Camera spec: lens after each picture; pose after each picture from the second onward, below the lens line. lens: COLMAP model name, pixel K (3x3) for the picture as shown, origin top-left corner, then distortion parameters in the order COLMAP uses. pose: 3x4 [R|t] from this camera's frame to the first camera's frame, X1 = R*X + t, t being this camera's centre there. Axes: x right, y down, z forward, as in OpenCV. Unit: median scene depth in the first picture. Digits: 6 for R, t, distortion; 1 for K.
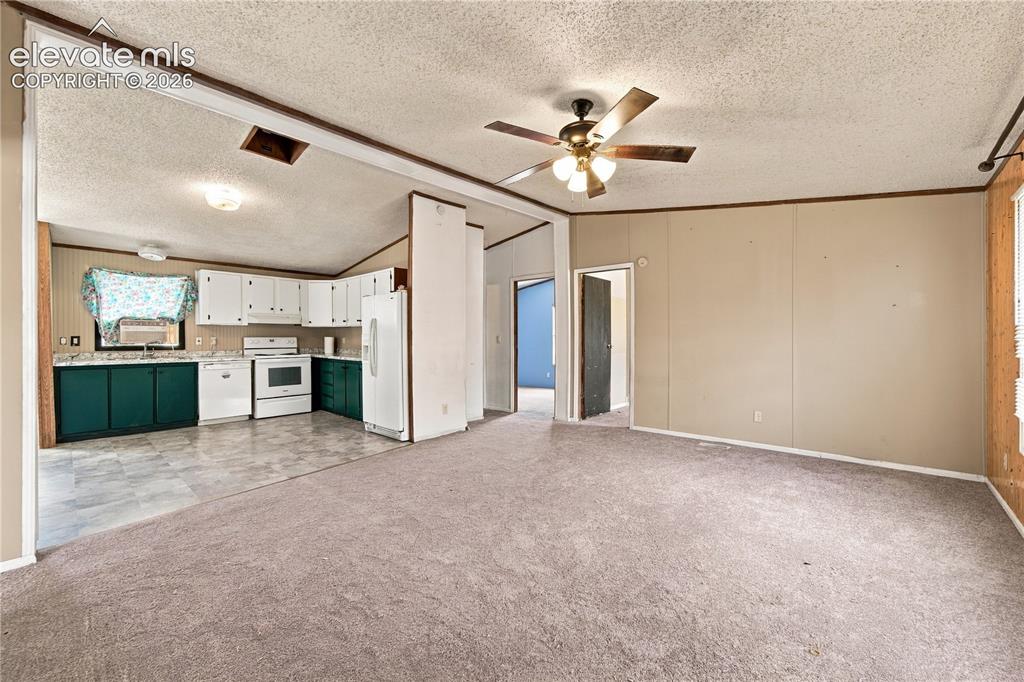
lens RADIAL K [[418.3, 0, 518.0], [0, 418.3, 341.7], [0, 0, 1]] dist [-0.018214, 0.007297]
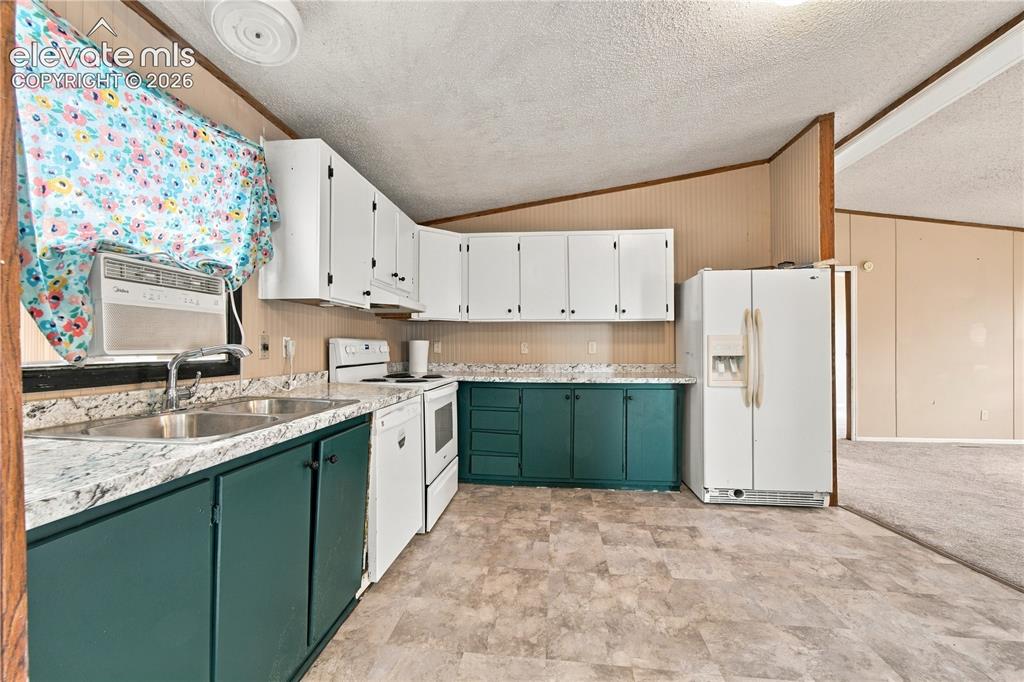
lens RADIAL K [[418.3, 0, 504.8], [0, 418.3, 342.8], [0, 0, 1]] dist [-0.018214, 0.007297]
pose [[0.813126, 0.008358, 0.582028, -0.841589], [0.004356, 0.999782, -0.020442, 0.002750], [-0.582071, 0.019158, 0.812912, 0.634177]]
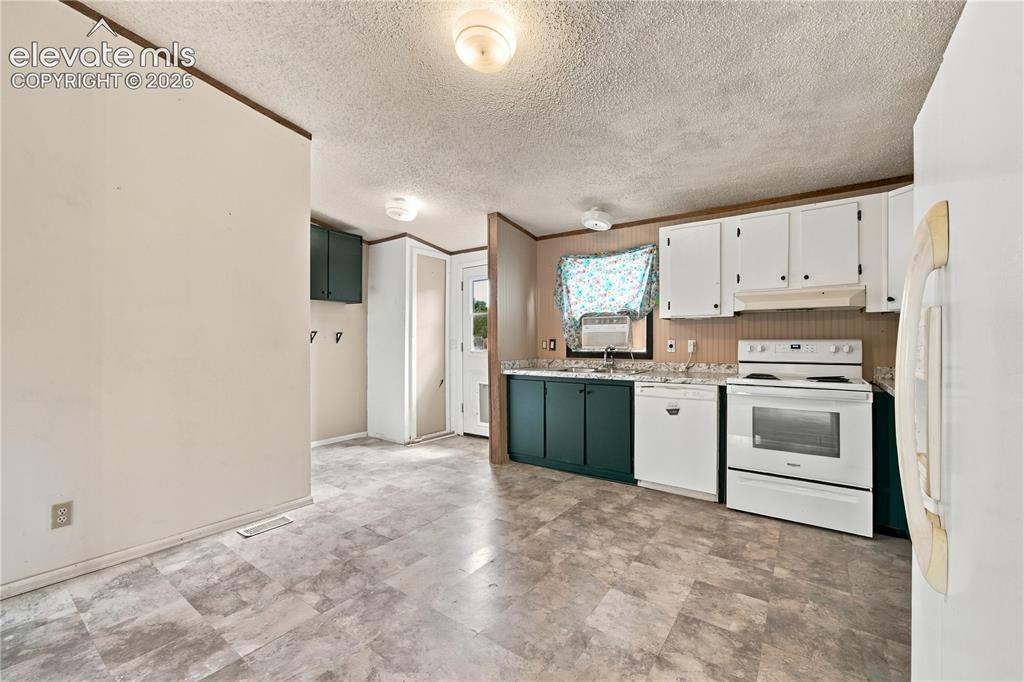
lens RADIAL K [[418.3, 0, 507.5], [0, 418.3, 341.7], [0, 0, 1]] dist [-0.018214, 0.007297]
pose [[0.104890, -0.004532, -0.994474, -0.182153], [-0.016244, 0.999848, -0.006270, -0.000592], [0.994351, 0.016812, 0.104800, 0.720370]]
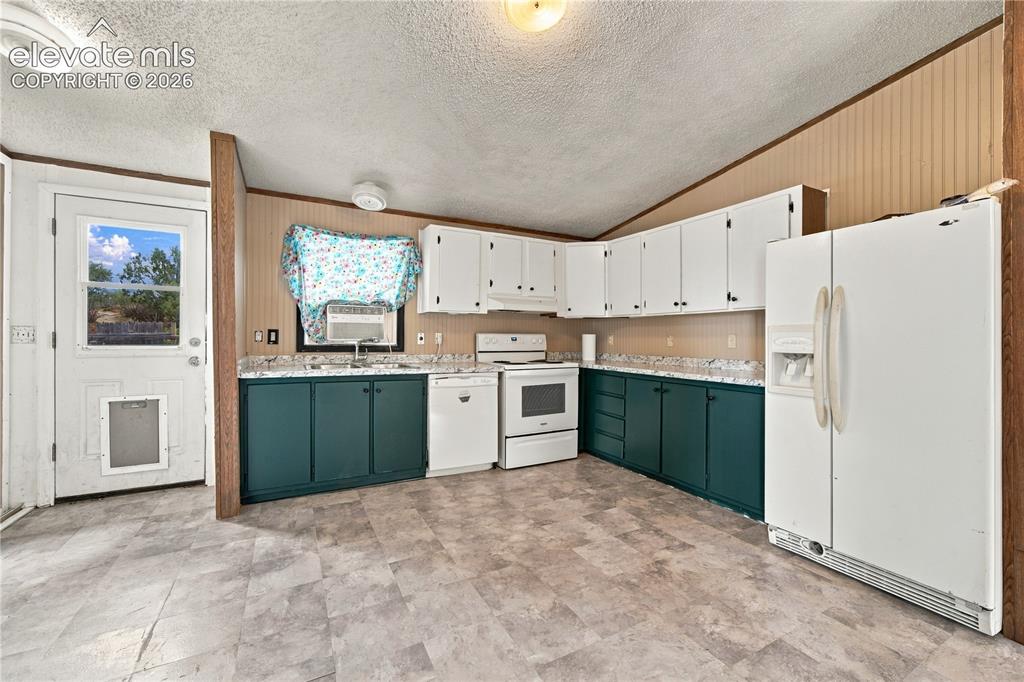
lens RADIAL K [[418.3, 0, 505.6], [0, 418.3, 337.0], [0, 0, 1]] dist [-0.018214, 0.007297]
pose [[0.939209, 0.007076, -0.343272, -0.438426], [-0.011843, 0.999860, -0.011793, 0.002119], [0.343141, 0.015142, 0.939162, 0.447567]]
